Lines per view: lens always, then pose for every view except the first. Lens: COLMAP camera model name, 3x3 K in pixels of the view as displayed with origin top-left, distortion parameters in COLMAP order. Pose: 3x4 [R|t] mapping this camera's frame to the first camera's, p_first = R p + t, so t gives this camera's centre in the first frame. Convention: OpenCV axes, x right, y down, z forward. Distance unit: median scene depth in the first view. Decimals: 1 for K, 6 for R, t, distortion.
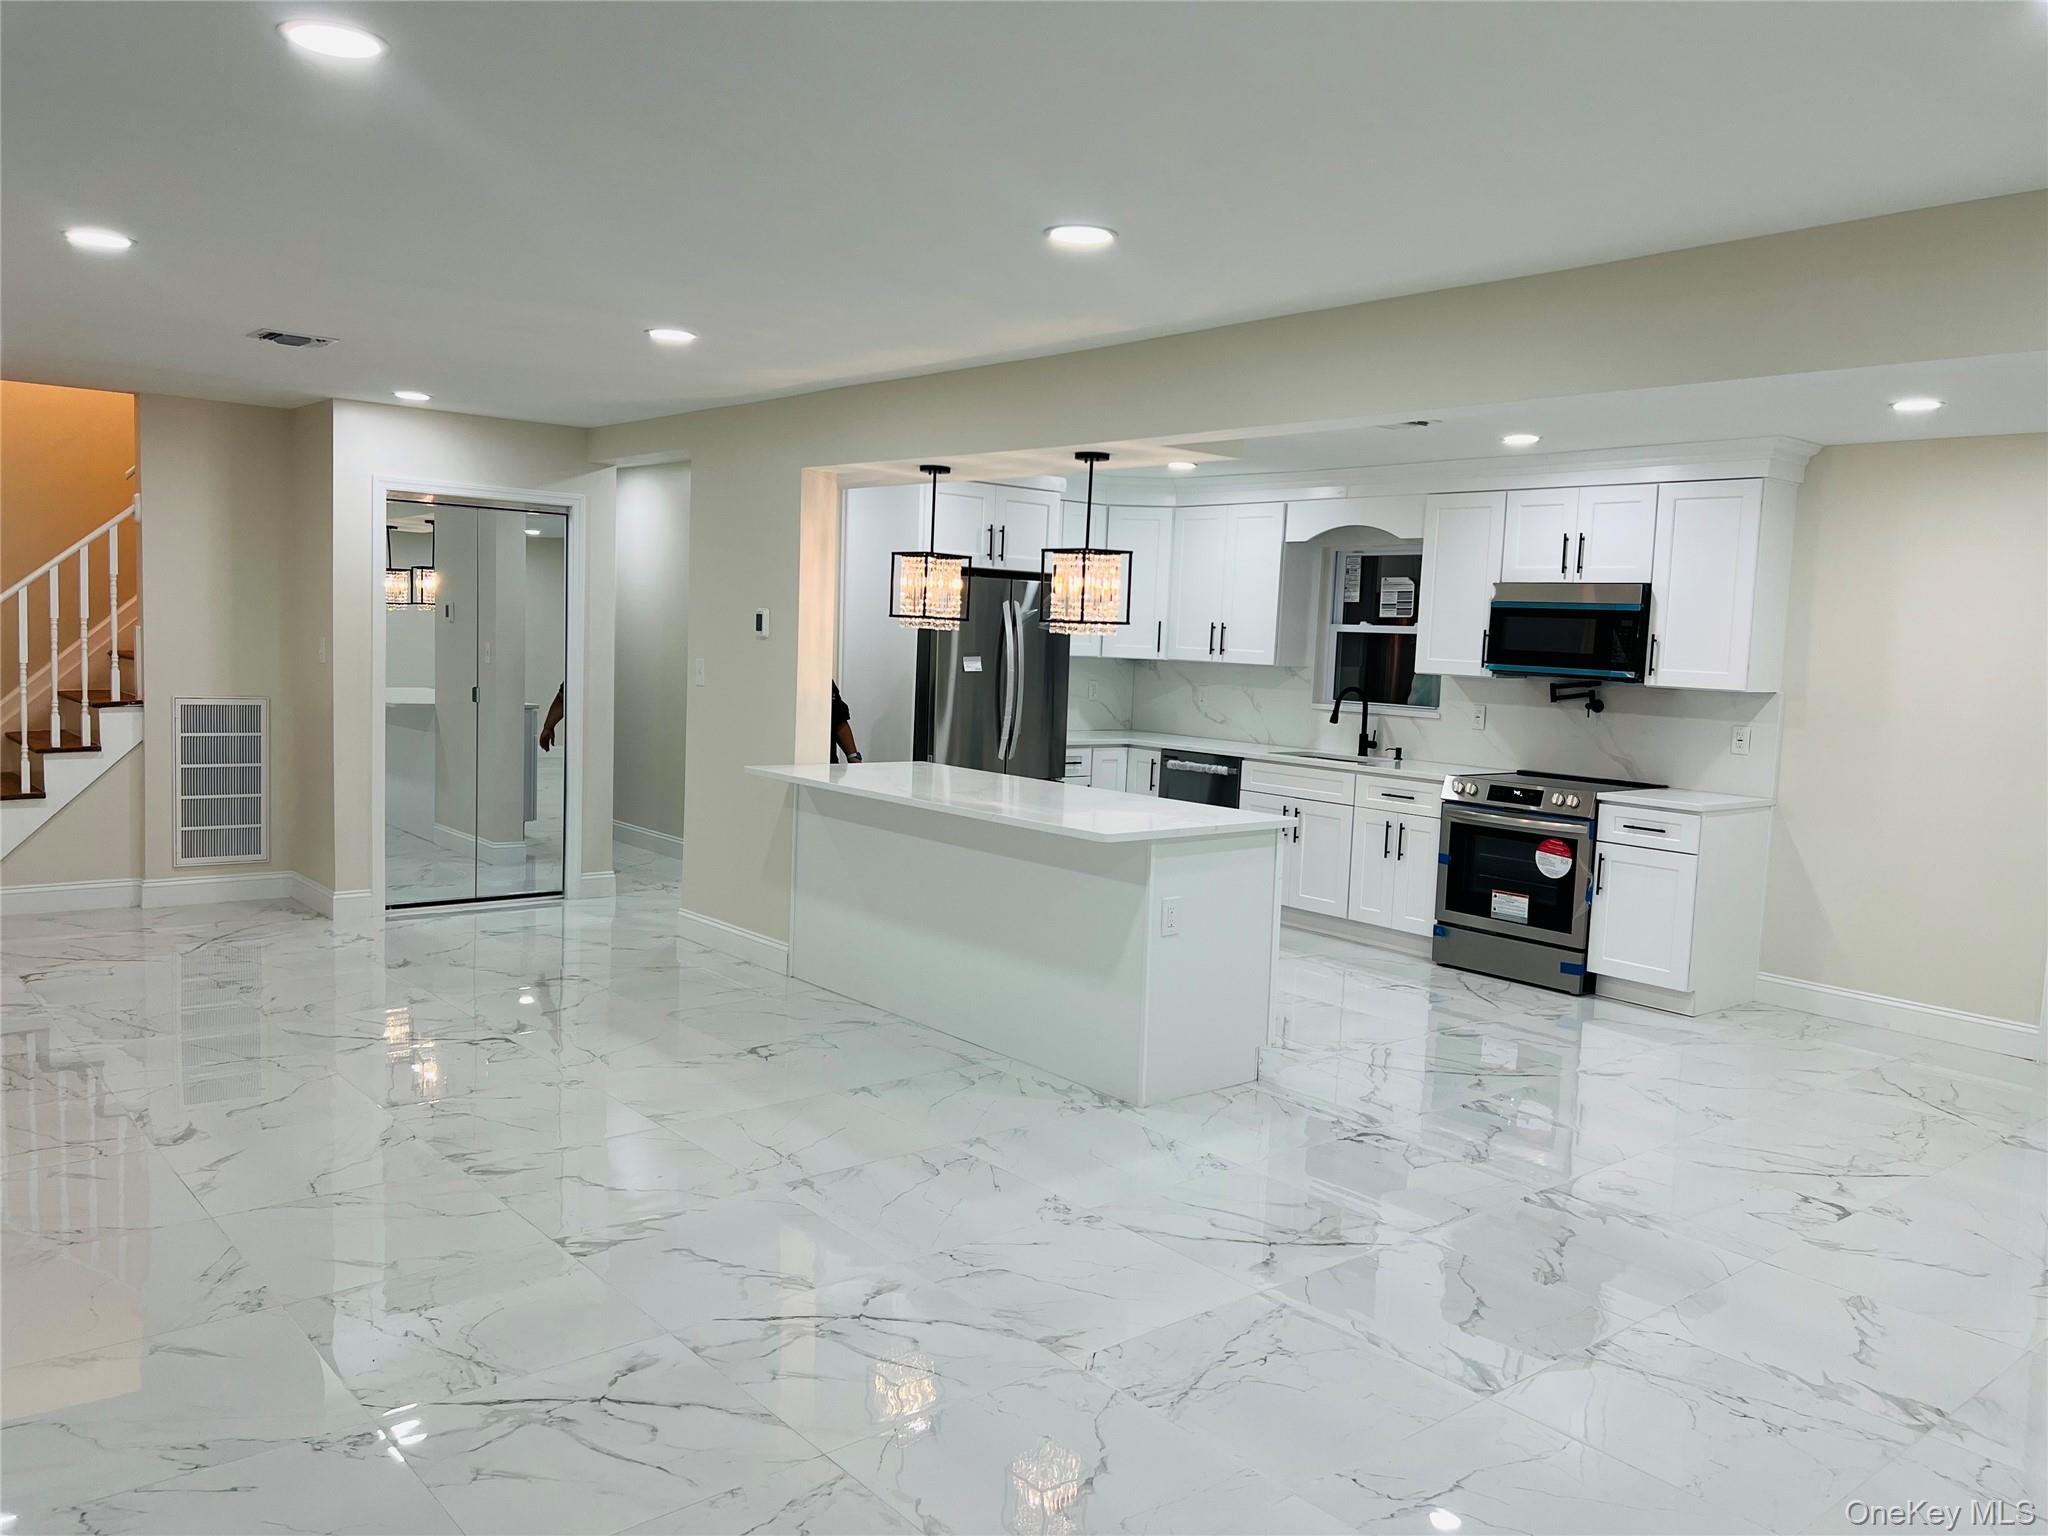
lens RADIAL K [[1540.3, 0, 1023.1], [0, 1540.3, 763.8], [0, 0, 1]] dist [0.065210, -0.076948]
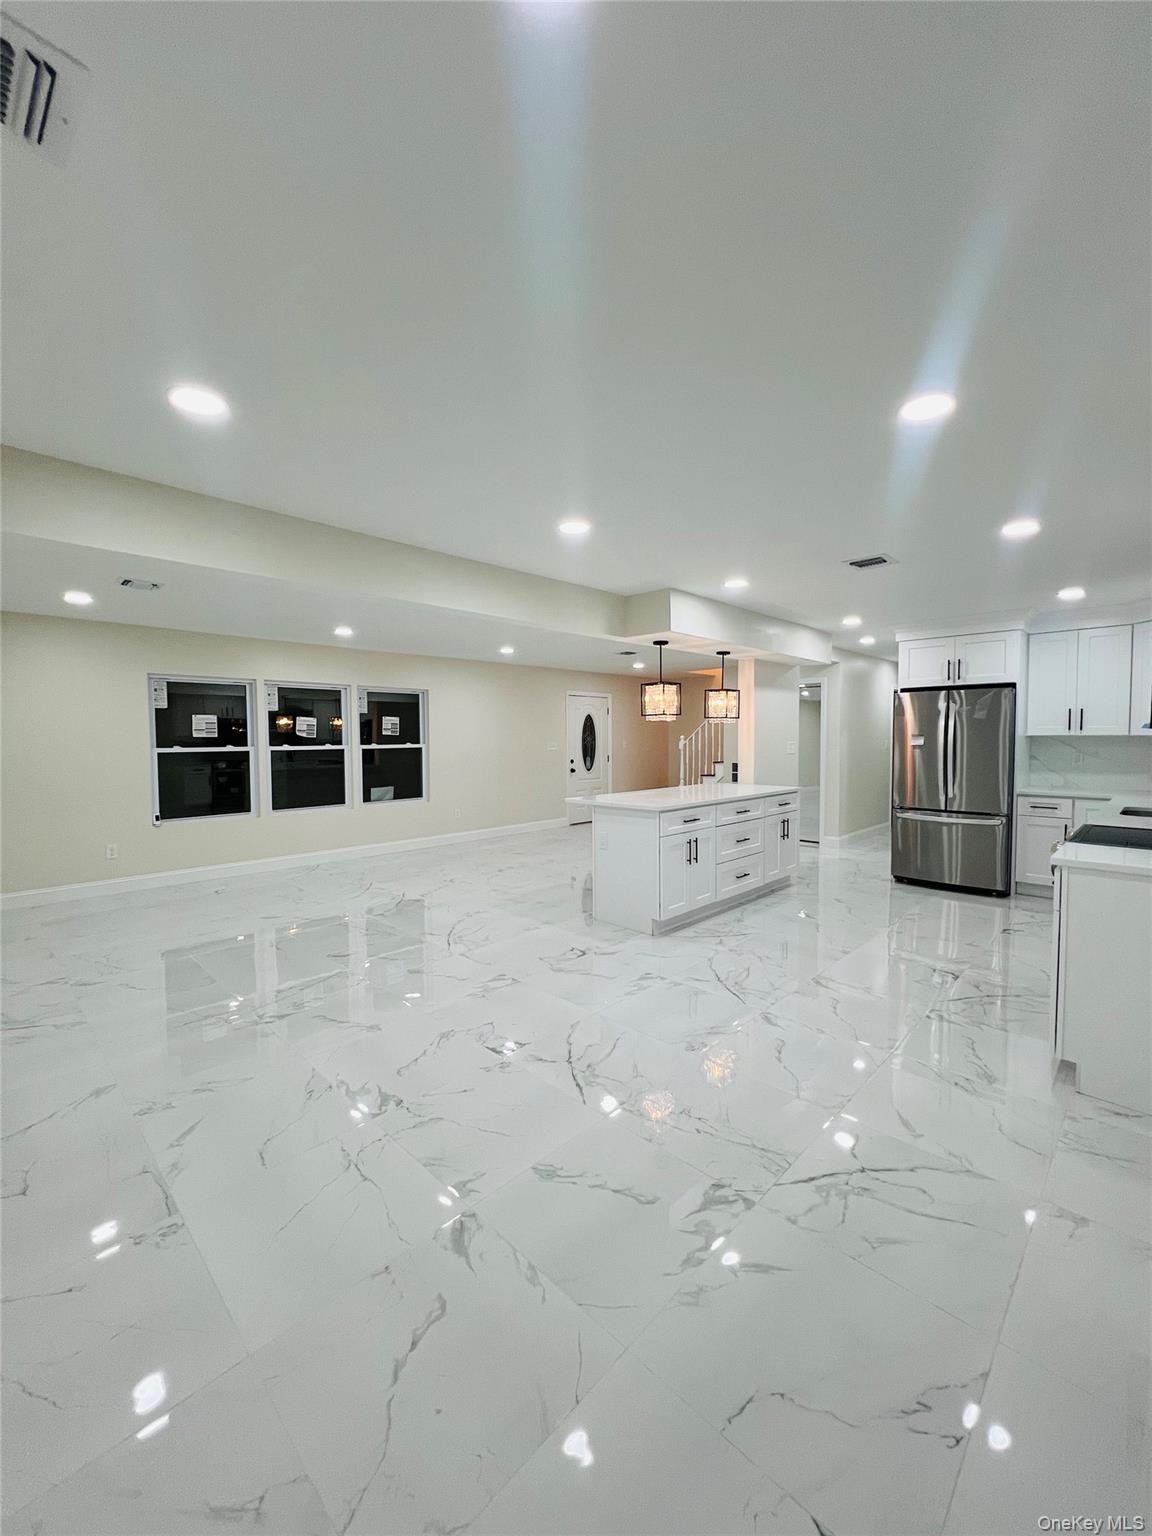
lens RADIAL K [[615.9, 0, 577.3], [0, 615.9, 769.6], [0, 0, 1]] dist [-0.004060, 0.000902]
pose [[0.094572, 0.012663, -0.995437, 0.749586], [-0.078579, 0.996894, 0.005216, -0.006396], [0.992412, 0.077727, 0.095273, 0.645294]]
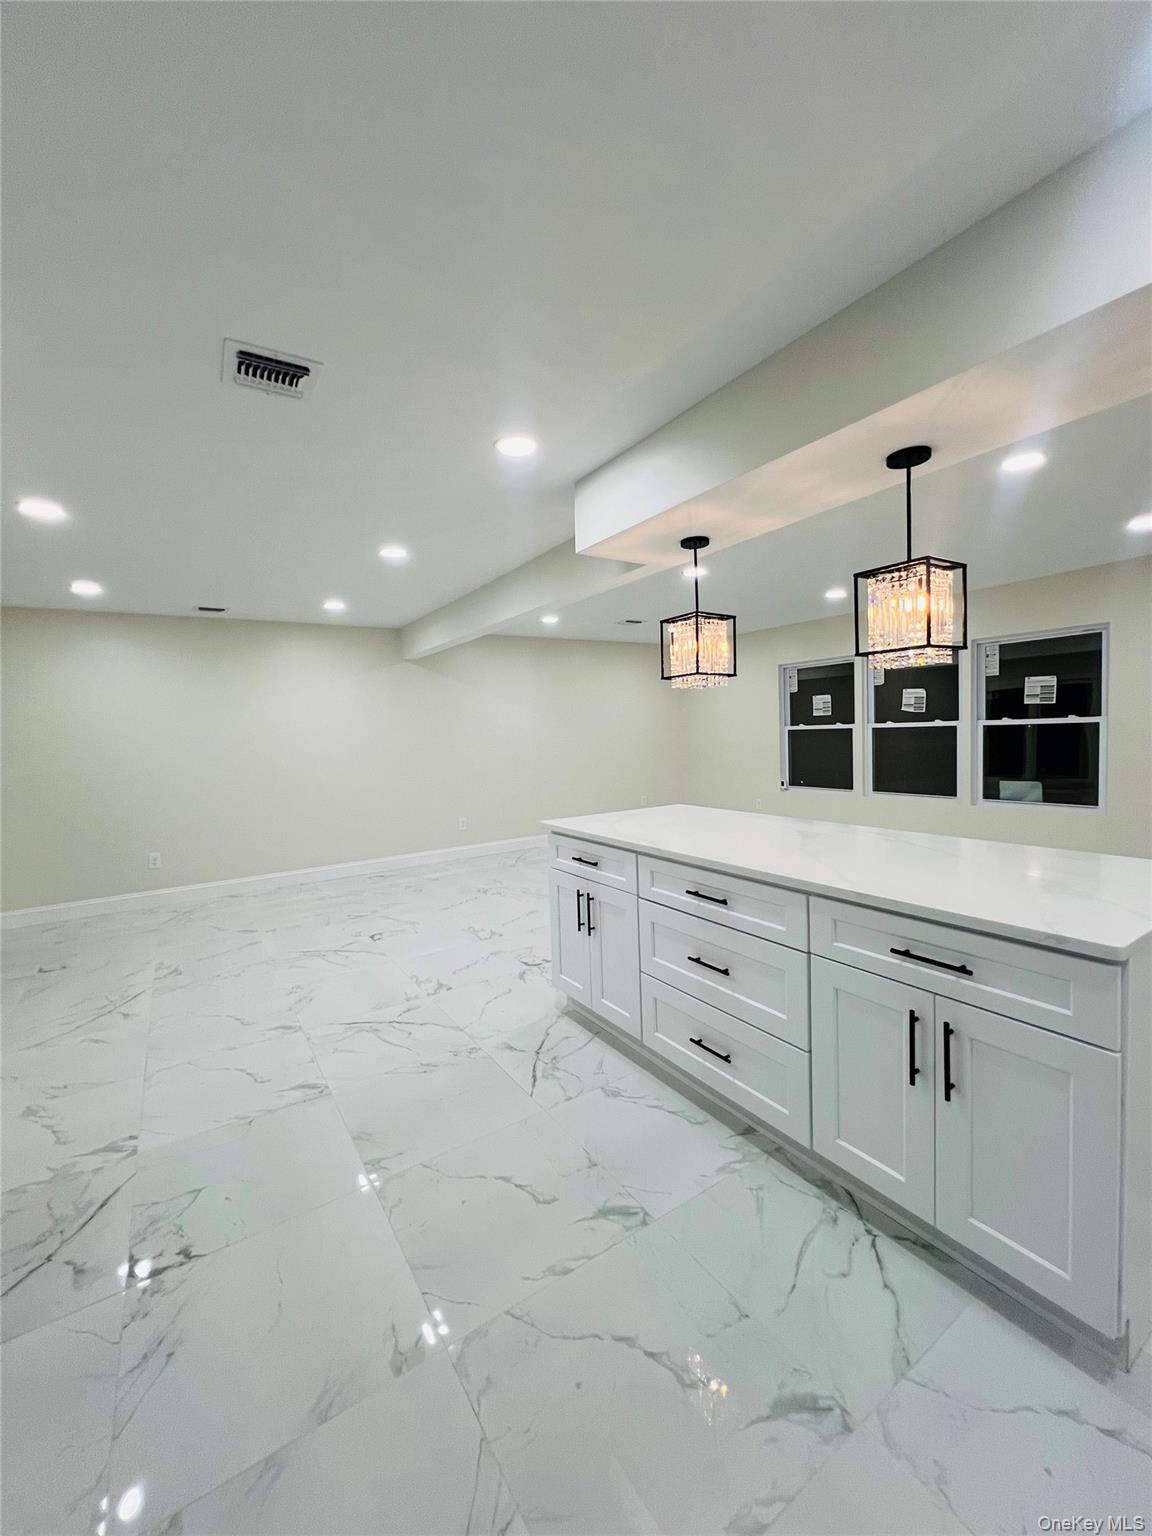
lens RADIAL K [[615.9, 0, 575.0], [0, 615.9, 761.8], [0, 0, 1]] dist [-0.004060, 0.000902]
pose [[-0.992089, -0.011094, 0.125047, 0.061172], [0.007096, 0.989539, 0.144089, -0.078176], [-0.125337, 0.143836, -0.981632, 1.214242]]
